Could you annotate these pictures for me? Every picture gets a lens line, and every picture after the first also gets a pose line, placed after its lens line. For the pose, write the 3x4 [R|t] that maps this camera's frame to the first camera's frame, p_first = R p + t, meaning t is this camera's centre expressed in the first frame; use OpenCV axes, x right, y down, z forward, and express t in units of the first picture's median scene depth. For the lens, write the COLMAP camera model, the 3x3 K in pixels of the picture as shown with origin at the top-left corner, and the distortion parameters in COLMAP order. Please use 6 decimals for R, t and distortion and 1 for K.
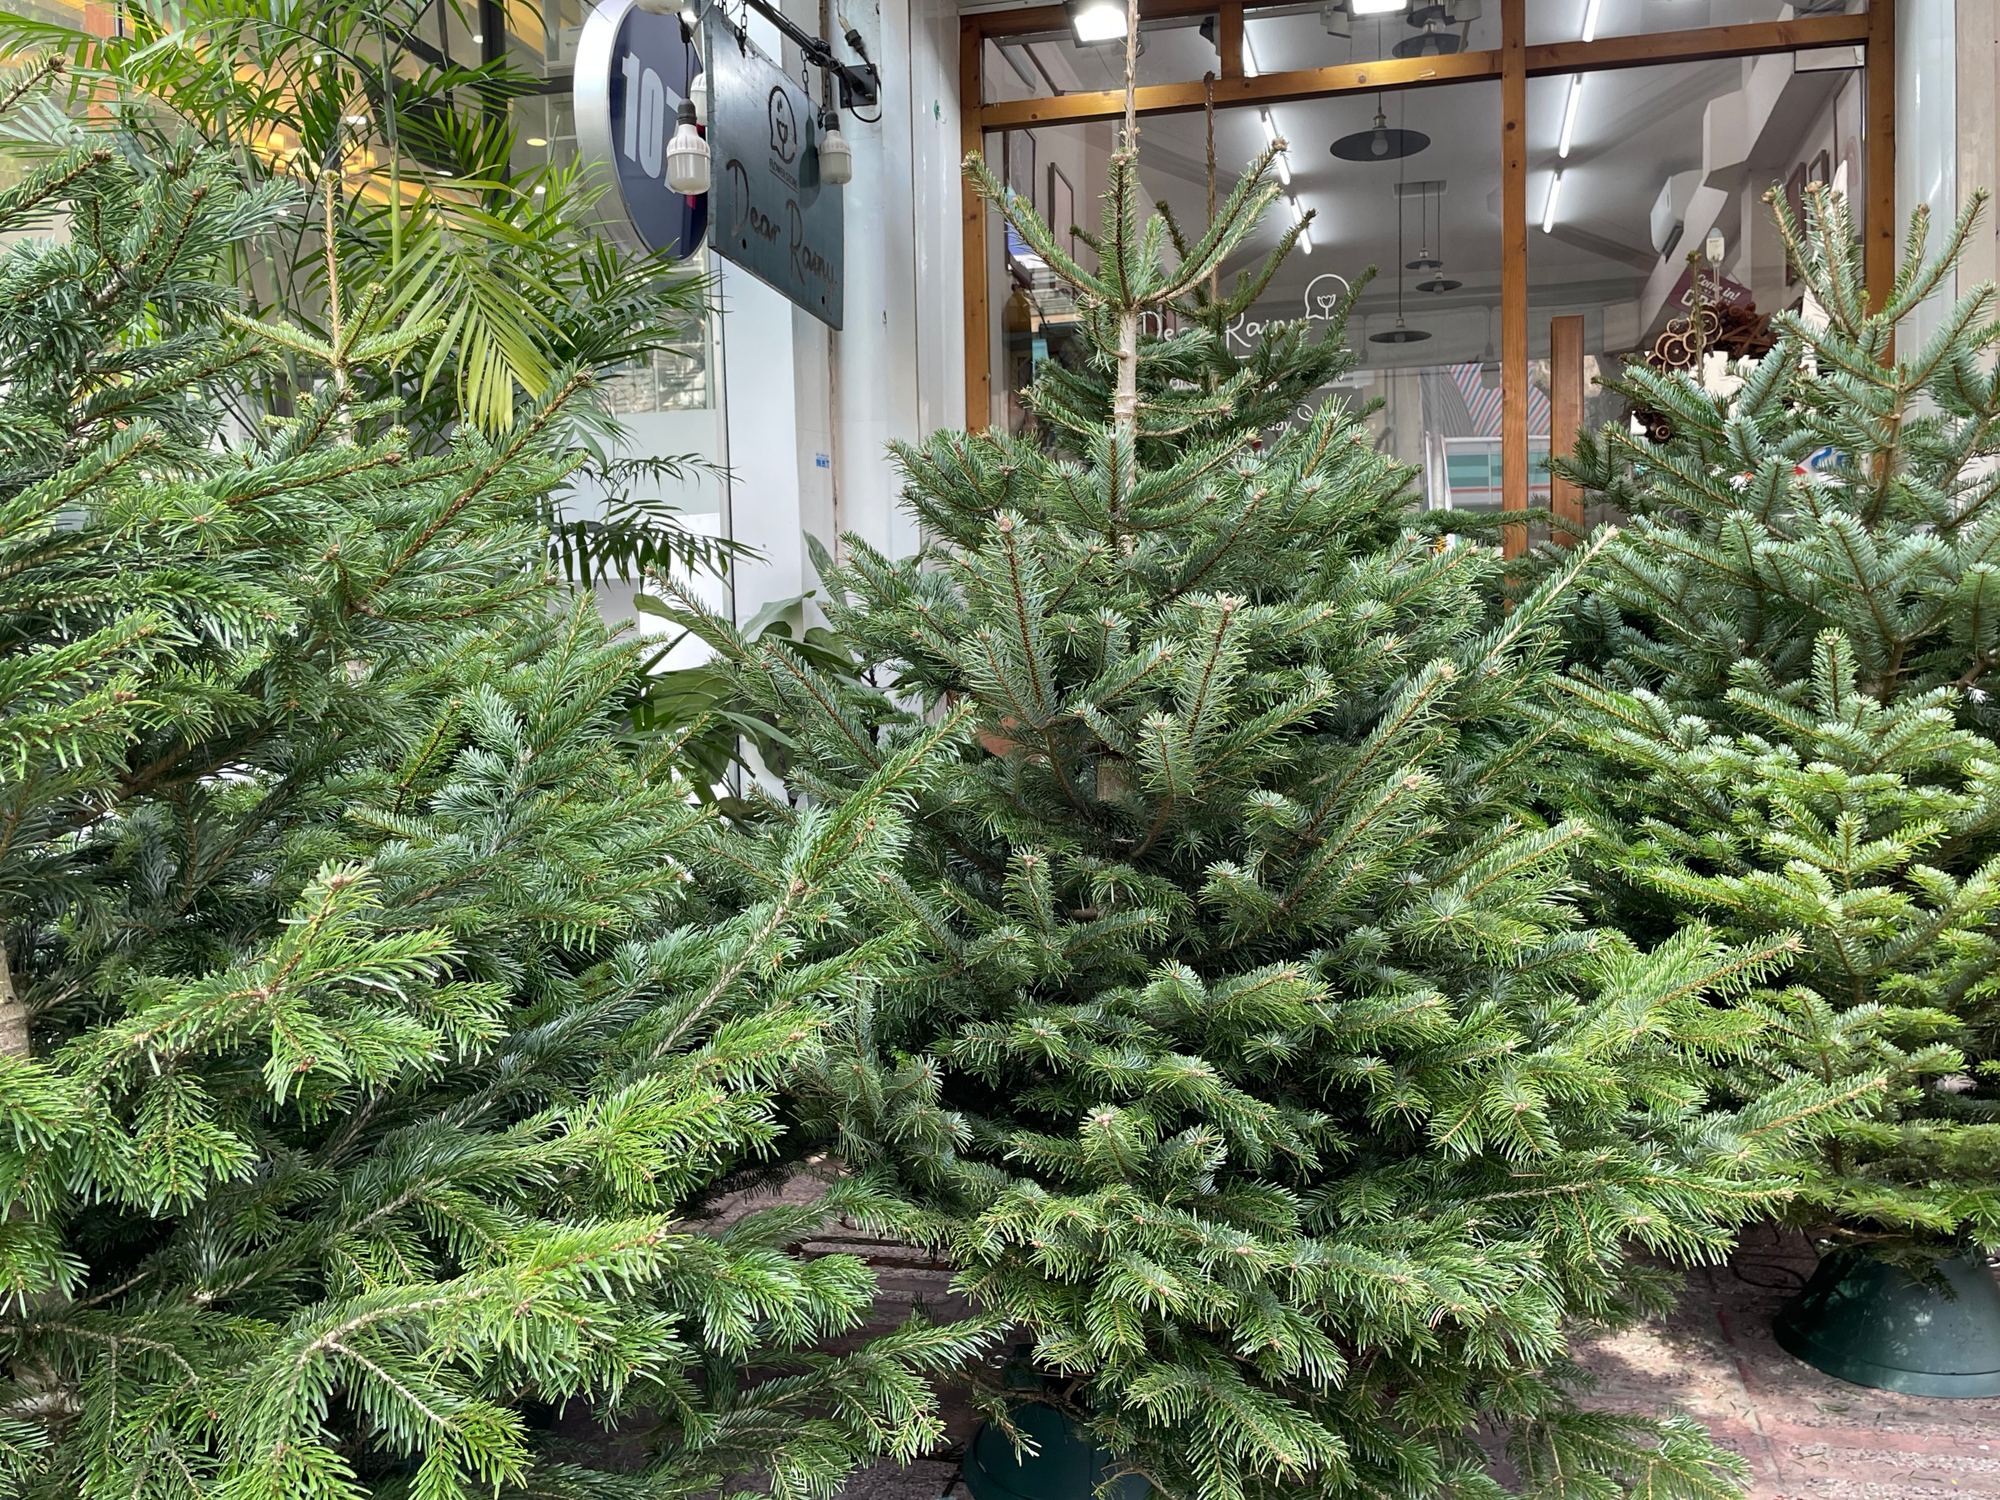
lens RADIAL K [[1513.4, 0, 1006.9], [0, 1513.4, 740.4], [0, 0, 1]] dist [0.006004, 0.000774]
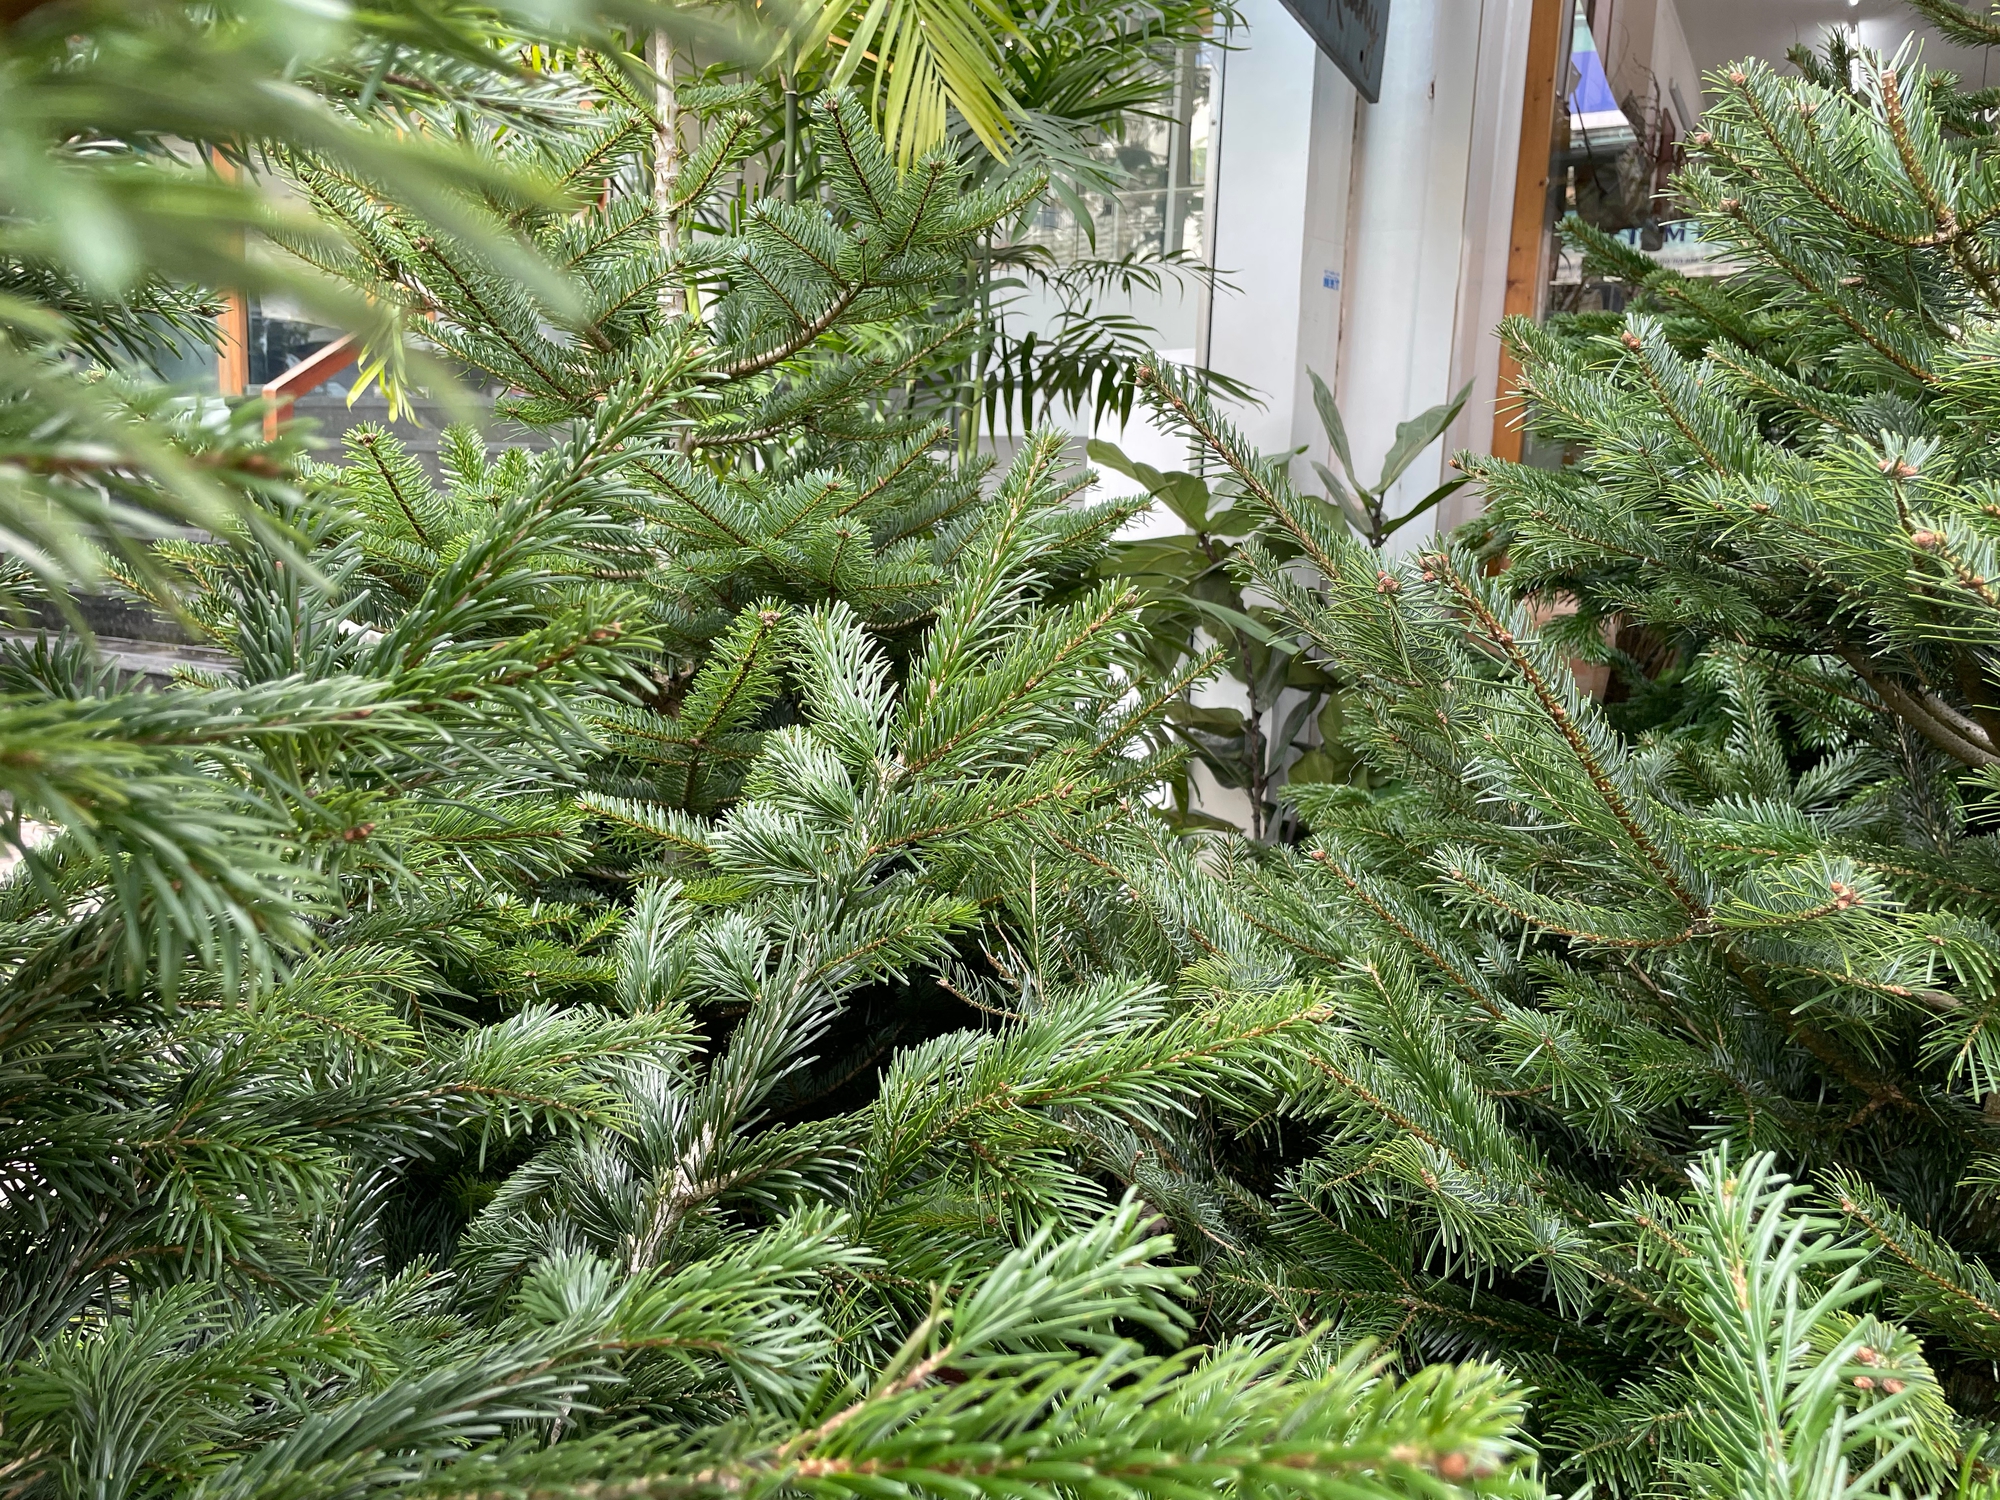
lens RADIAL K [[1513.4, 0, 1002.7], [0, 1513.4, 756.1], [0, 0, 1]] dist [0.006004, 0.000774]
pose [[0.959382, 0.101421, -0.263250, -0.066138], [-0.073936, 0.990918, 0.112316, -0.019183], [0.272250, -0.088290, 0.958167, 0.227917]]
